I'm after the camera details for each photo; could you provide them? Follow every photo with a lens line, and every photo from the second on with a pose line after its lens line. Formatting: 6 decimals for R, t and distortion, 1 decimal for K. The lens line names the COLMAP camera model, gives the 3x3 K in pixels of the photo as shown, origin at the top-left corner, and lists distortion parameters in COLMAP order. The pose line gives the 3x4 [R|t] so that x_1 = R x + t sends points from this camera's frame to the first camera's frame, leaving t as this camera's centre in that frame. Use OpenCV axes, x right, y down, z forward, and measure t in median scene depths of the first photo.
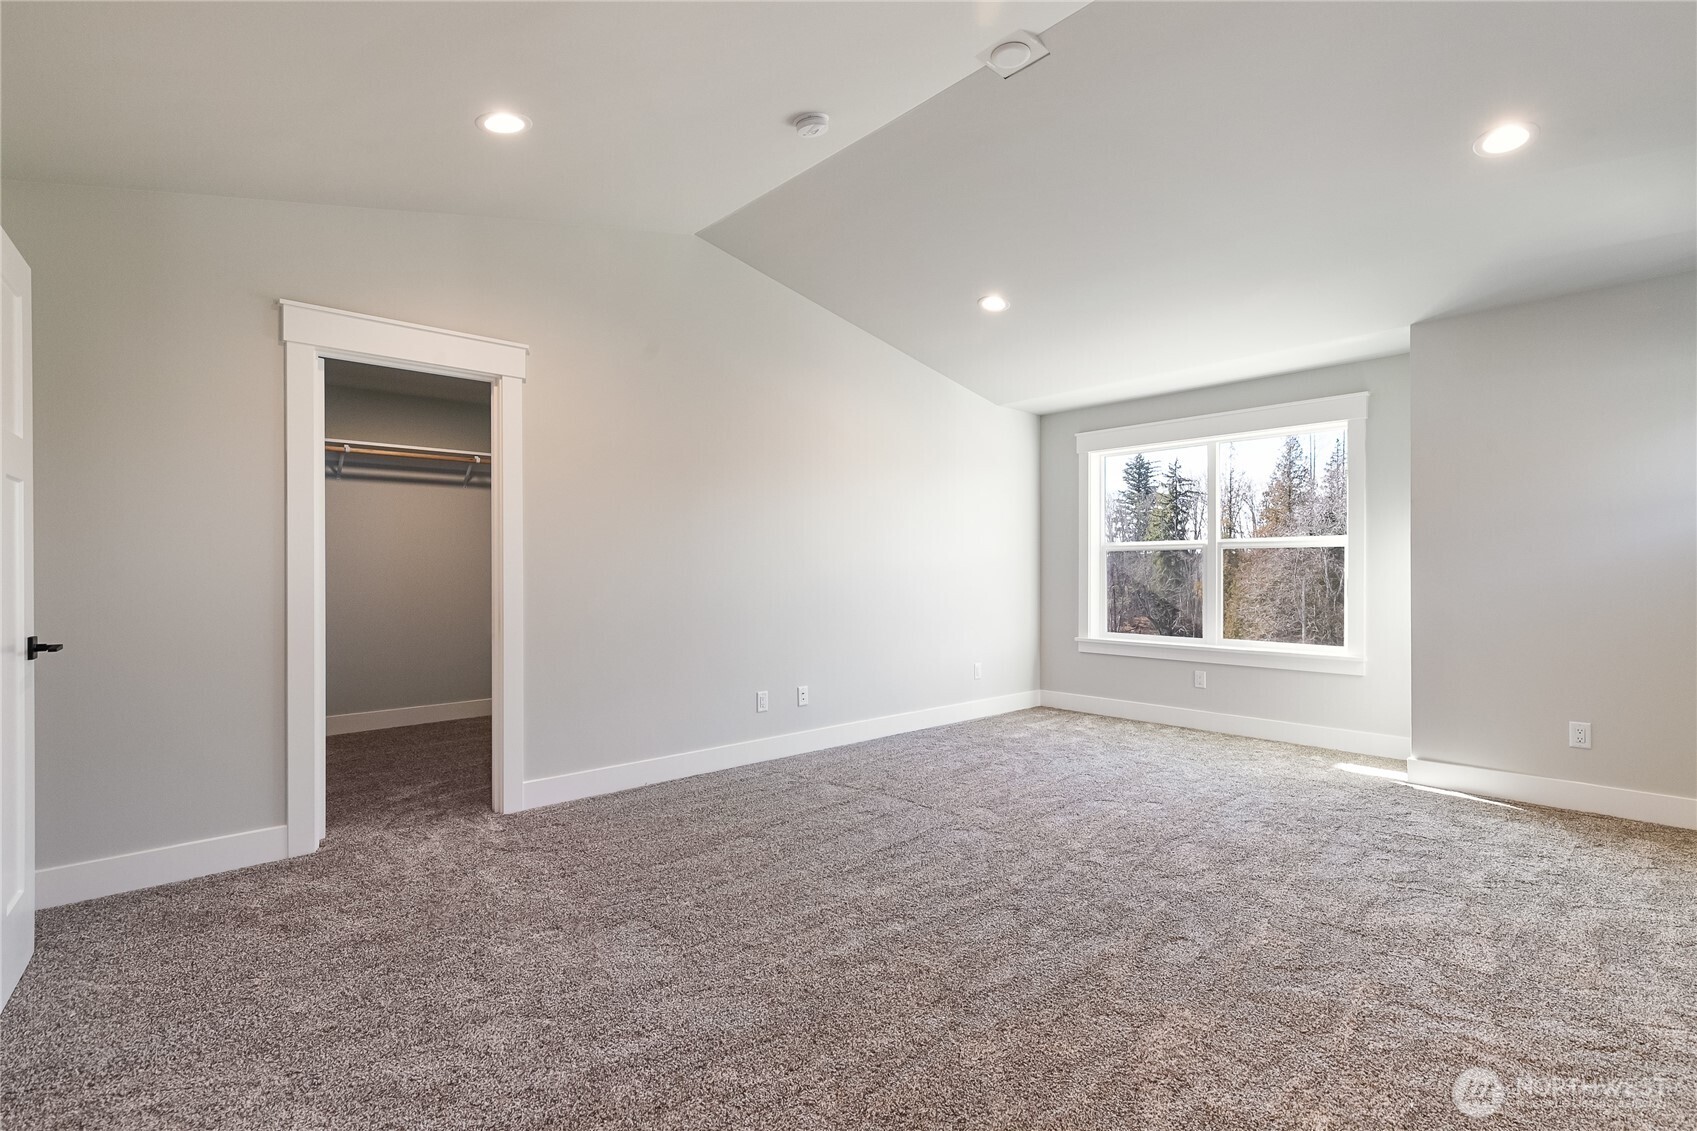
lens RADIAL K [[781.1, 0, 840.2], [0, 781.1, 568.0], [0, 0, 1]] dist [0.013077, 0.000433]
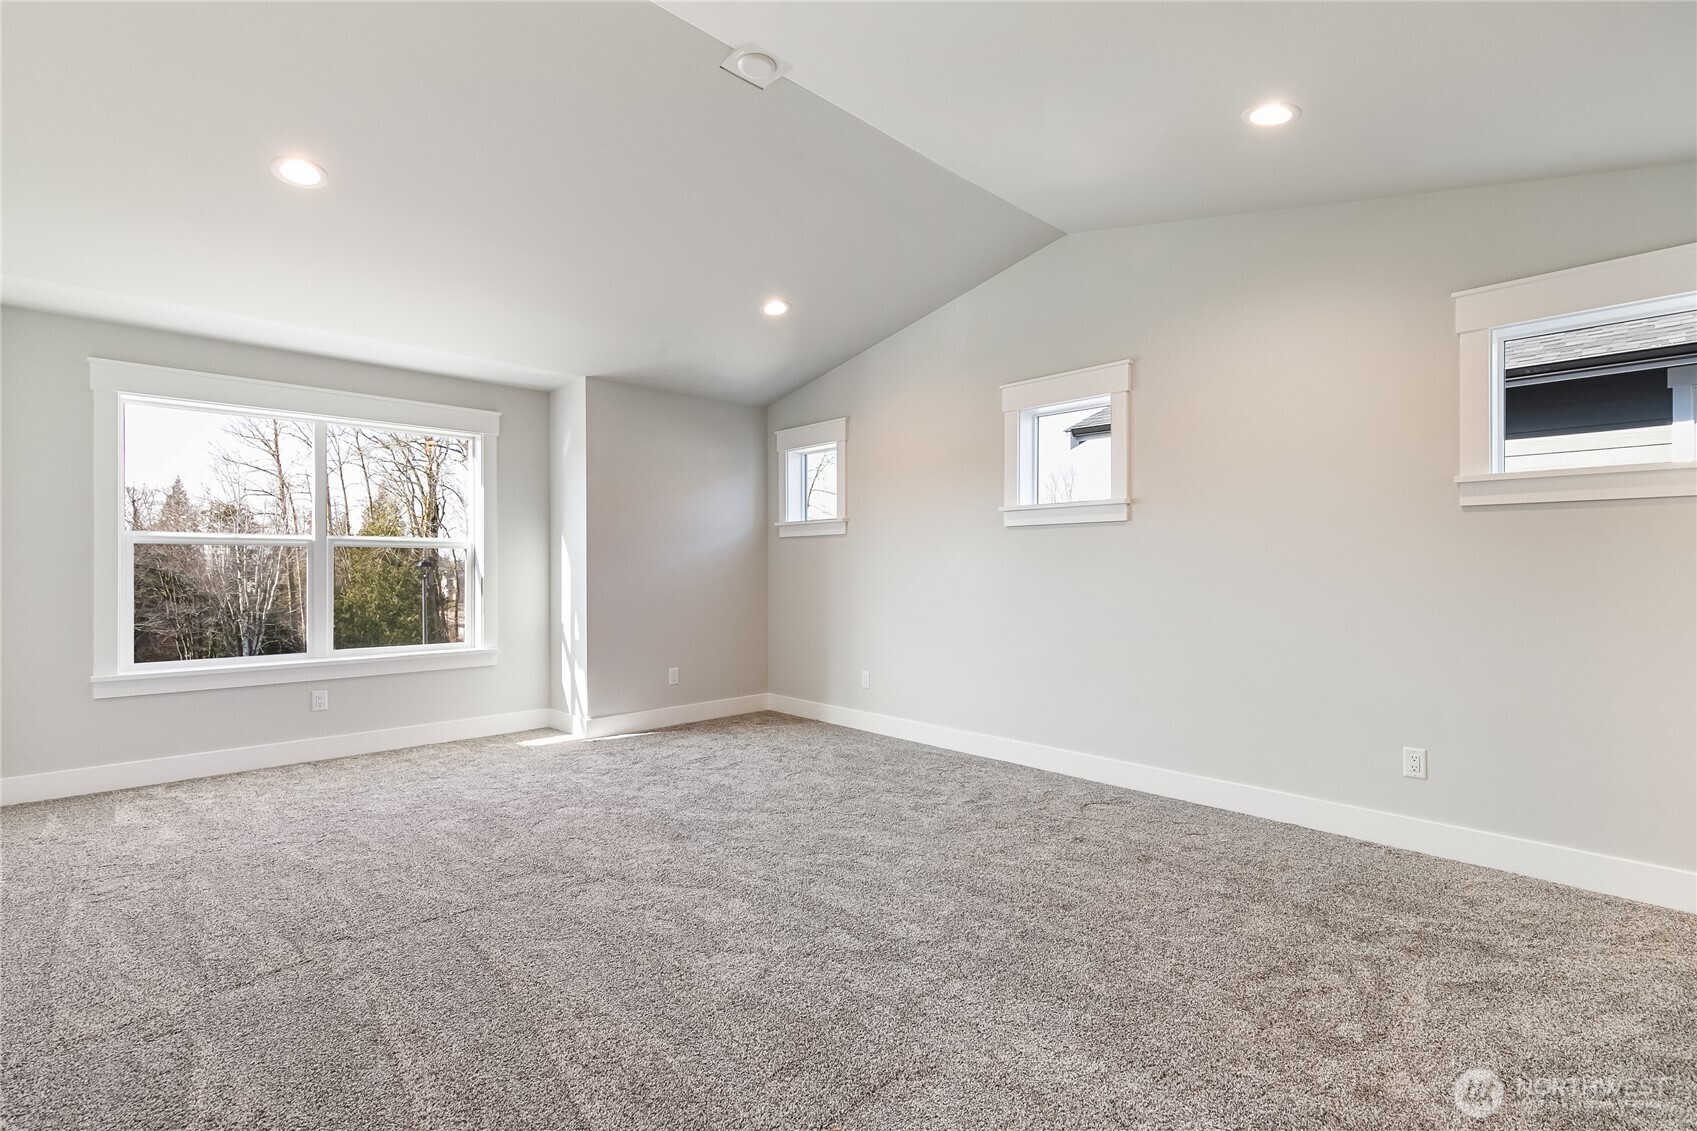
lens RADIAL K [[781.1, 0, 840.7], [0, 781.1, 574.6], [0, 0, 1]] dist [0.013077, 0.000433]
pose [[-0.018965, -0.005709, 0.999804, -0.426669], [-0.002601, 0.999981, 0.005660, 0.000068], [-0.999817, -0.002493, -0.018979, 0.485045]]
